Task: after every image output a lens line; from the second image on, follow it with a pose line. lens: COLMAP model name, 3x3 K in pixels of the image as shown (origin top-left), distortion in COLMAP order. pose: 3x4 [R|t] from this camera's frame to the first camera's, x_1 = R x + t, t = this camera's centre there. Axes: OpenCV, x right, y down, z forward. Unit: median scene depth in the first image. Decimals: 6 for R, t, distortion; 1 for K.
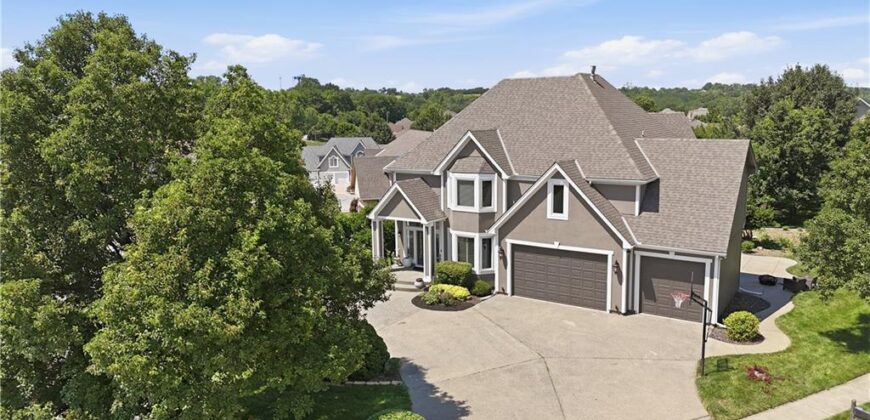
lens RADIAL K [[635.8, 0, 415.0], [0, 635.8, 214.2], [0, 0, 1]] dist [0.009249, -0.000522]
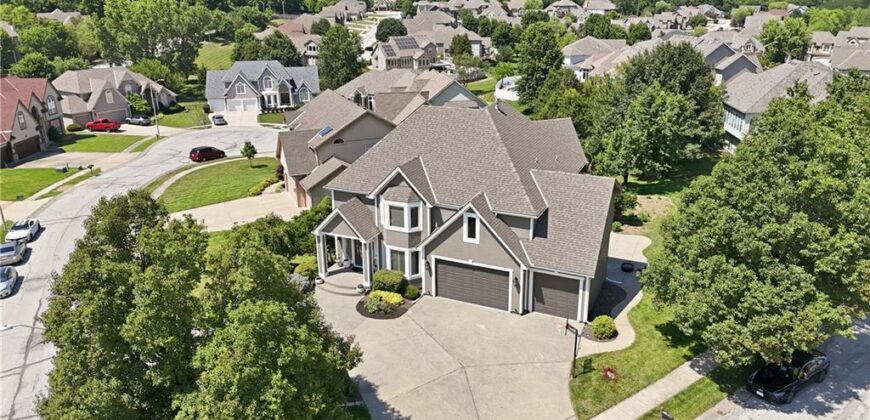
lens RADIAL K [[639.7, 0, 435.0], [0, 639.7, 210.0], [0, 0, 1]] dist [0.089032, -0.101239]
pose [[0.983427, -0.050933, 0.174004, -0.062462], [0.019516, 0.983892, 0.177696, -0.270929], [-0.180252, -0.171355, 0.968580, -0.201458]]
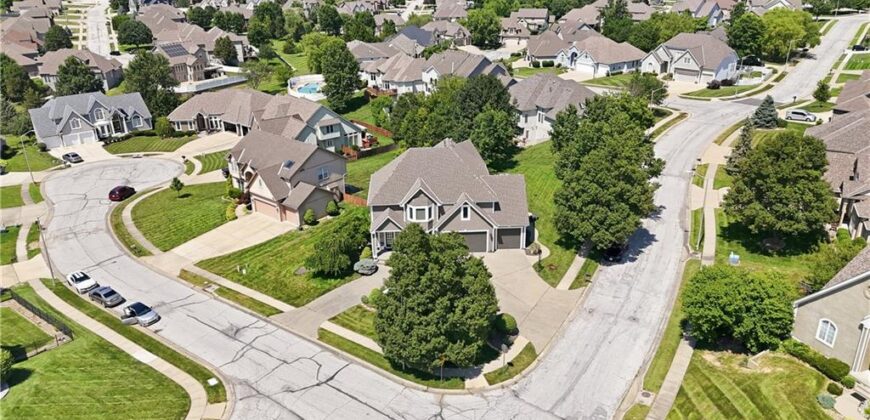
lens RADIAL K [[639.7, 0, 435.0], [0, 639.7, 210.0], [0, 0, 1]] dist [0.089032, -0.101239]
pose [[0.792859, -0.232724, 0.563217, -1.146391], [0.100717, 0.961541, 0.255531, -0.620923], [-0.601024, -0.145874, 0.785806, -0.766509]]
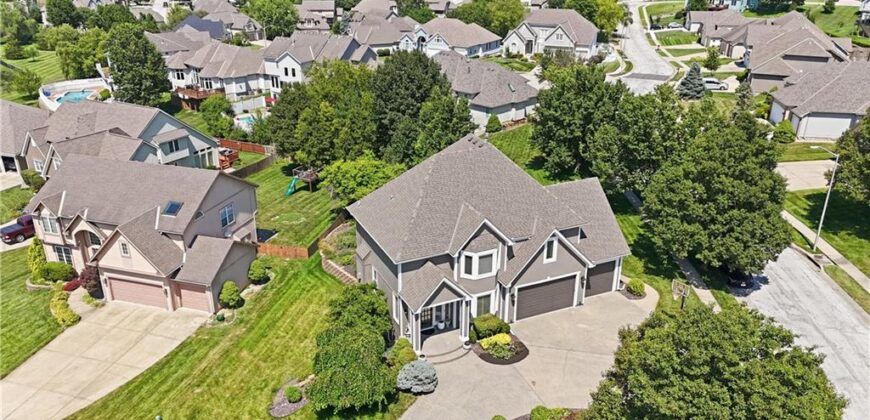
lens RADIAL K [[639.7, 0, 435.0], [0, 639.7, 210.0], [0, 0, 1]] dist [0.089032, -0.101239]
pose [[0.498819, -0.315341, 0.807304, -0.998655], [0.130554, 0.948172, 0.289698, -0.535966], [-0.856817, -0.039110, 0.514135, 0.453044]]
